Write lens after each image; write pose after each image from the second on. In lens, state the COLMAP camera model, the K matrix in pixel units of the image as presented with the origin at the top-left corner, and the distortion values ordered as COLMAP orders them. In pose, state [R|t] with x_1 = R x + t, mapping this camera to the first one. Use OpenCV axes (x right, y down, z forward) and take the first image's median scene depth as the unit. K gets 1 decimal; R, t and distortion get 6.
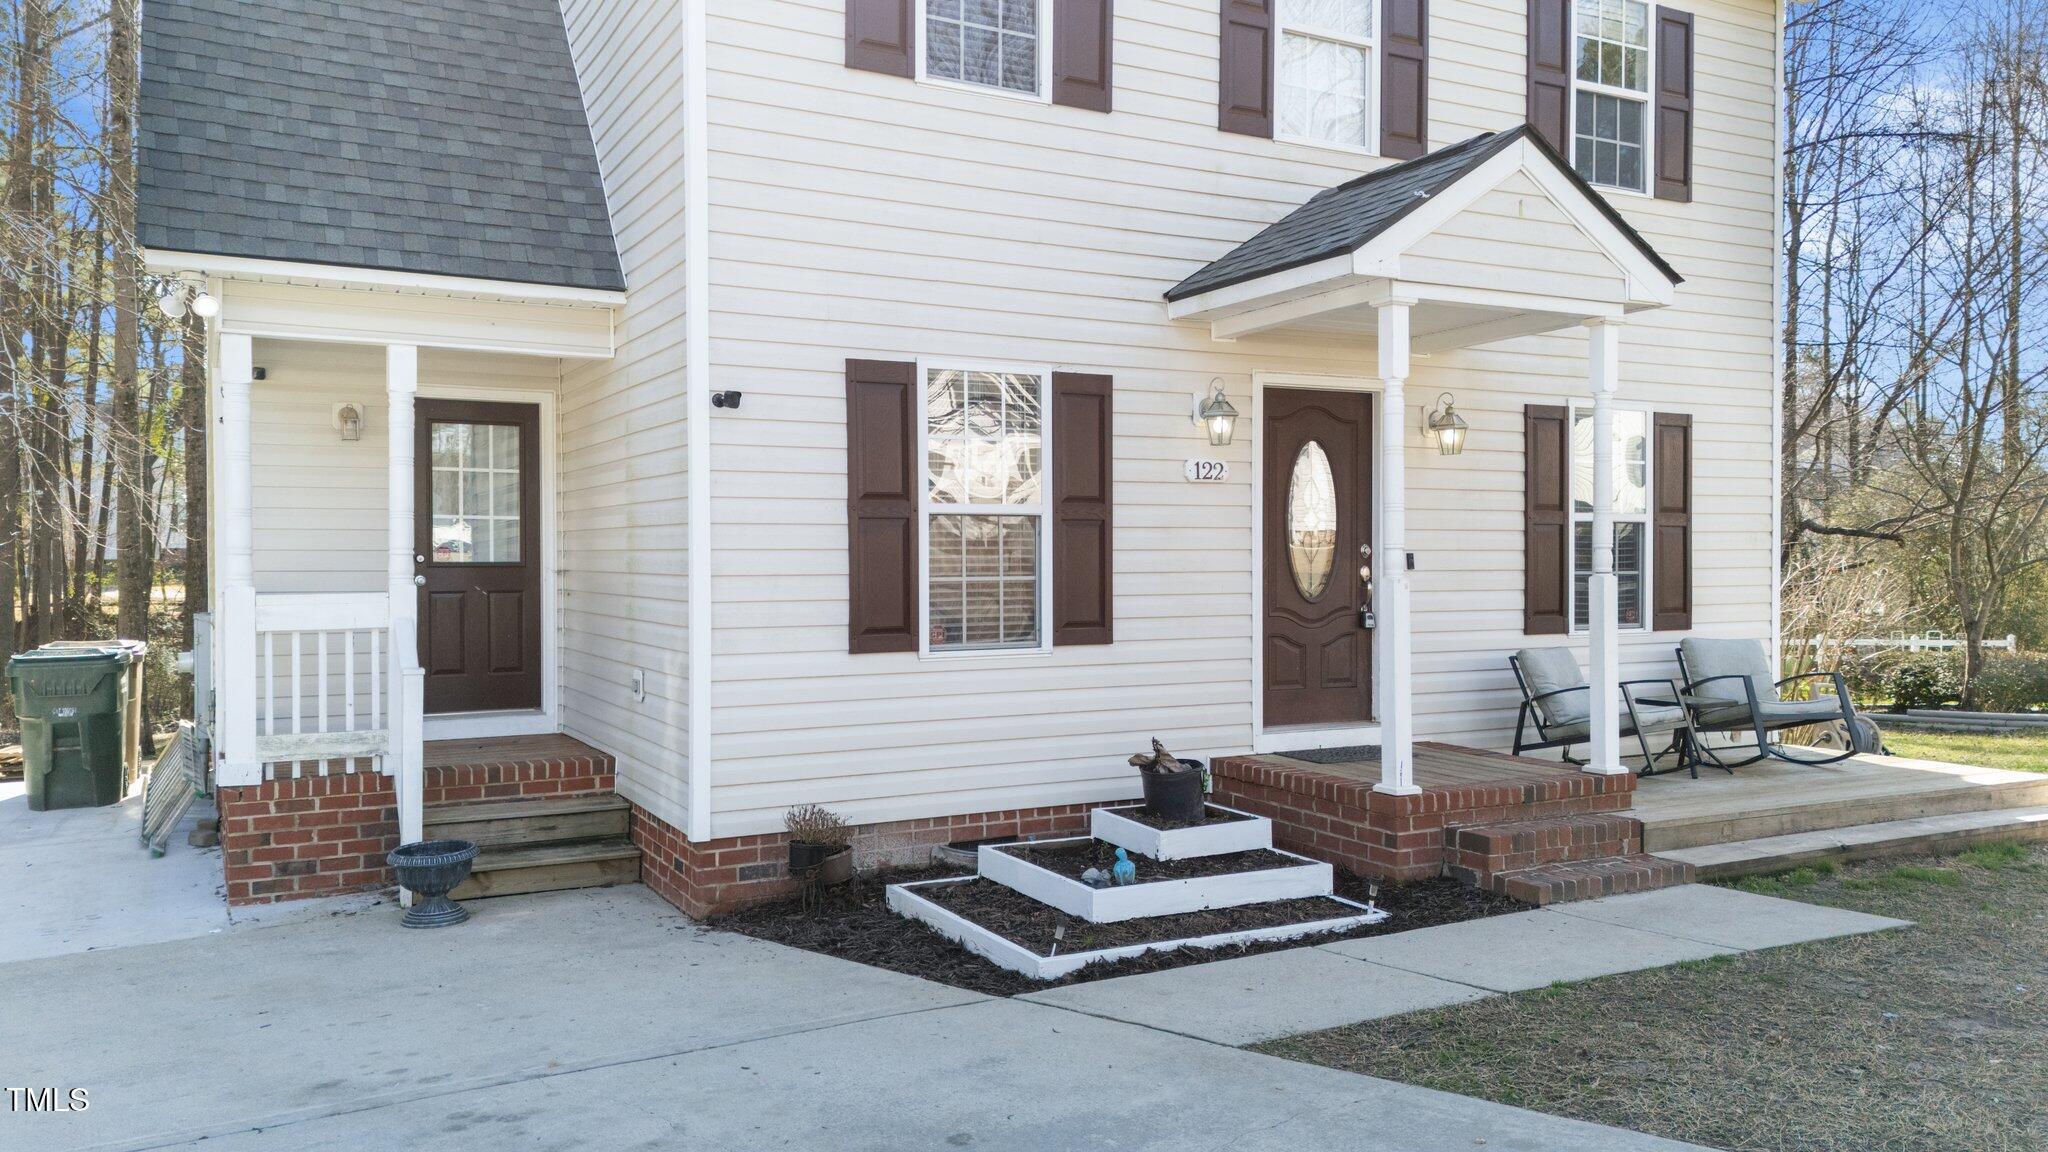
lens RADIAL K [[1496.9, 0, 1018.5], [0, 1496.9, 581.4], [0, 0, 1]] dist [0.088660, -0.124845]
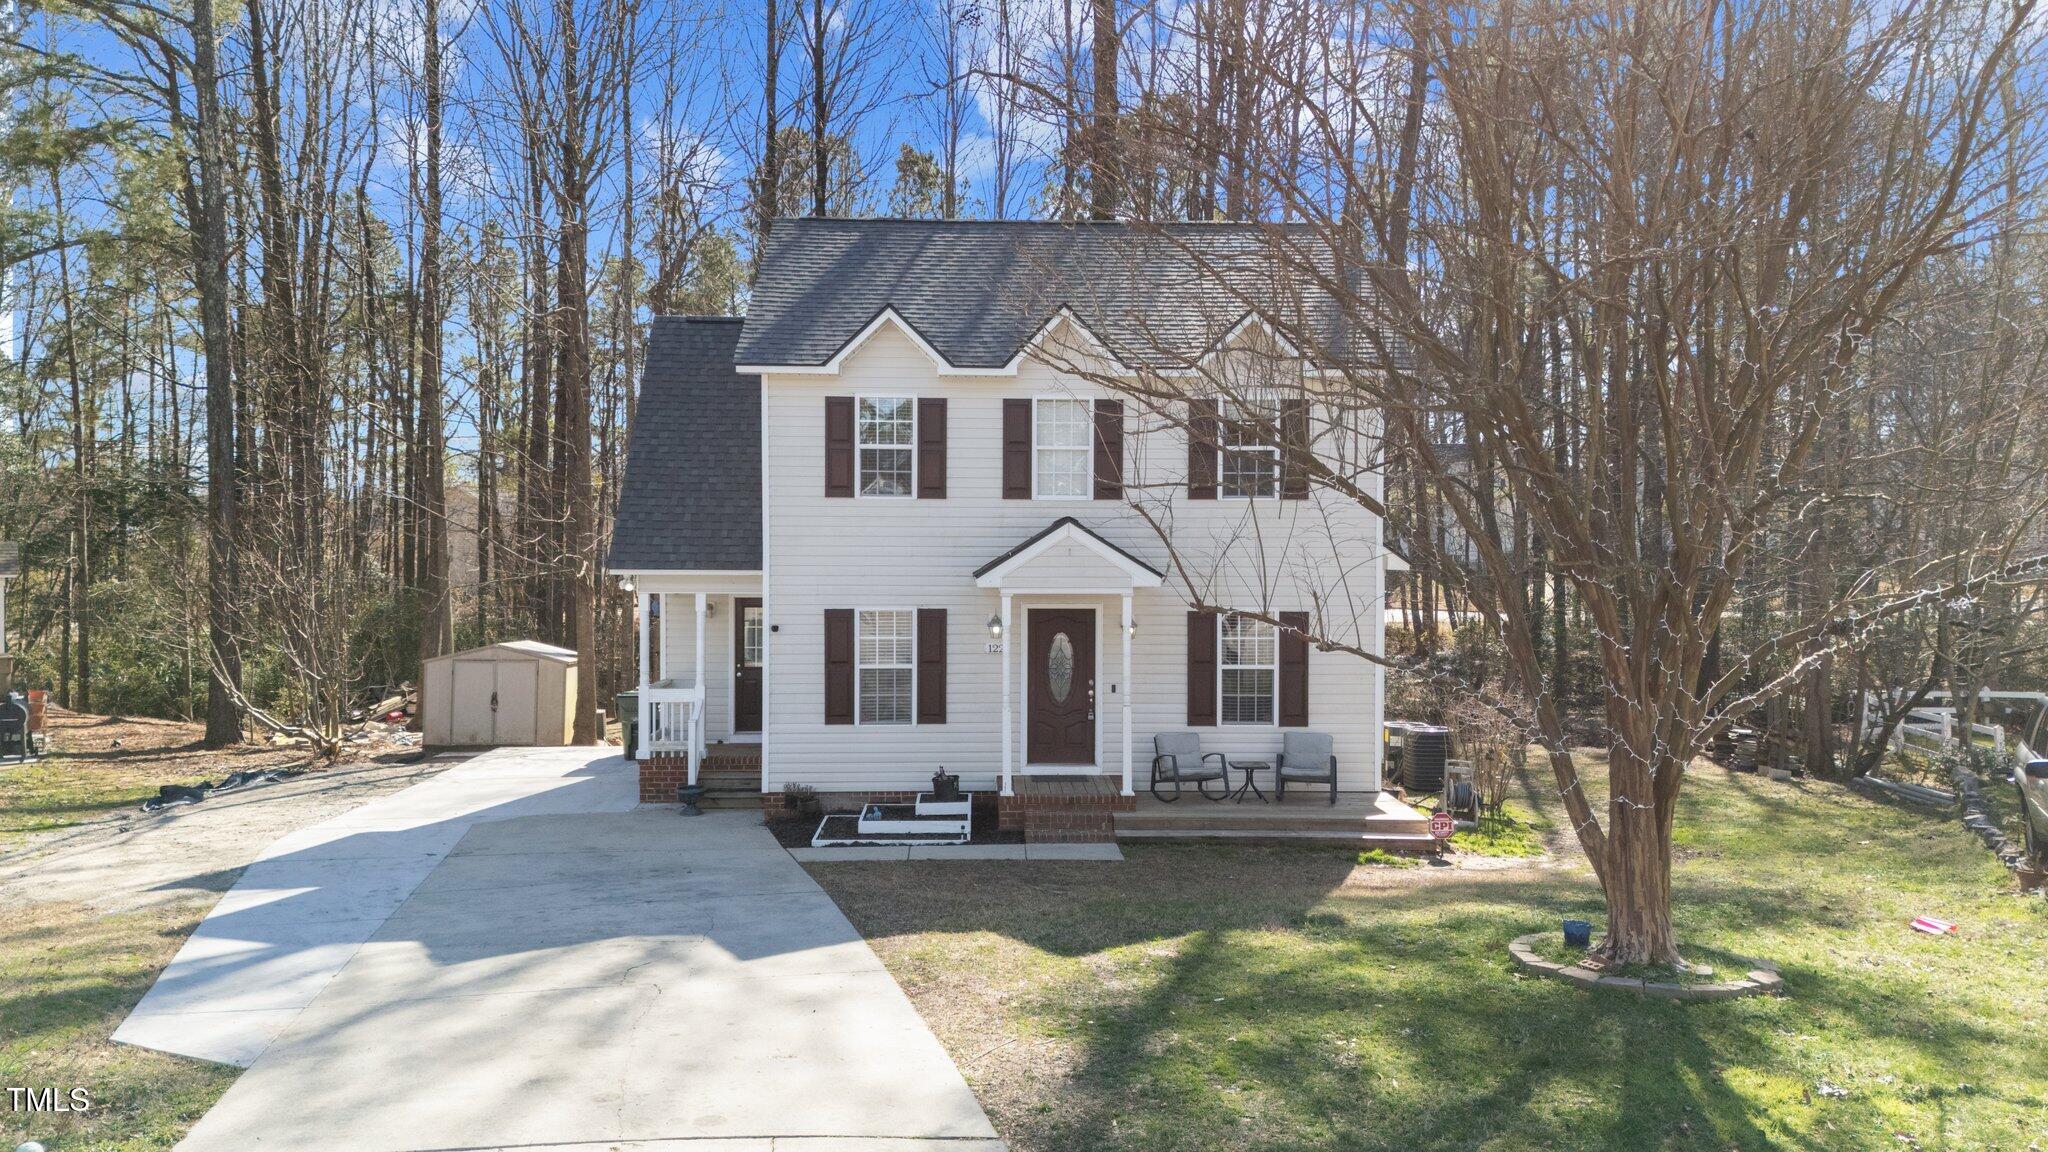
lens RADIAL K [[1473.4, 0, 1019.0], [0, 1473.4, 573.0], [0, 0, 1]] dist [0.109086, -0.156436]
pose [[0.894992, 0.014133, -0.445859, 1.235499], [-0.011742, 0.999898, 0.008123, -0.221663], [0.445928, -0.002035, 0.895067, -1.049578]]
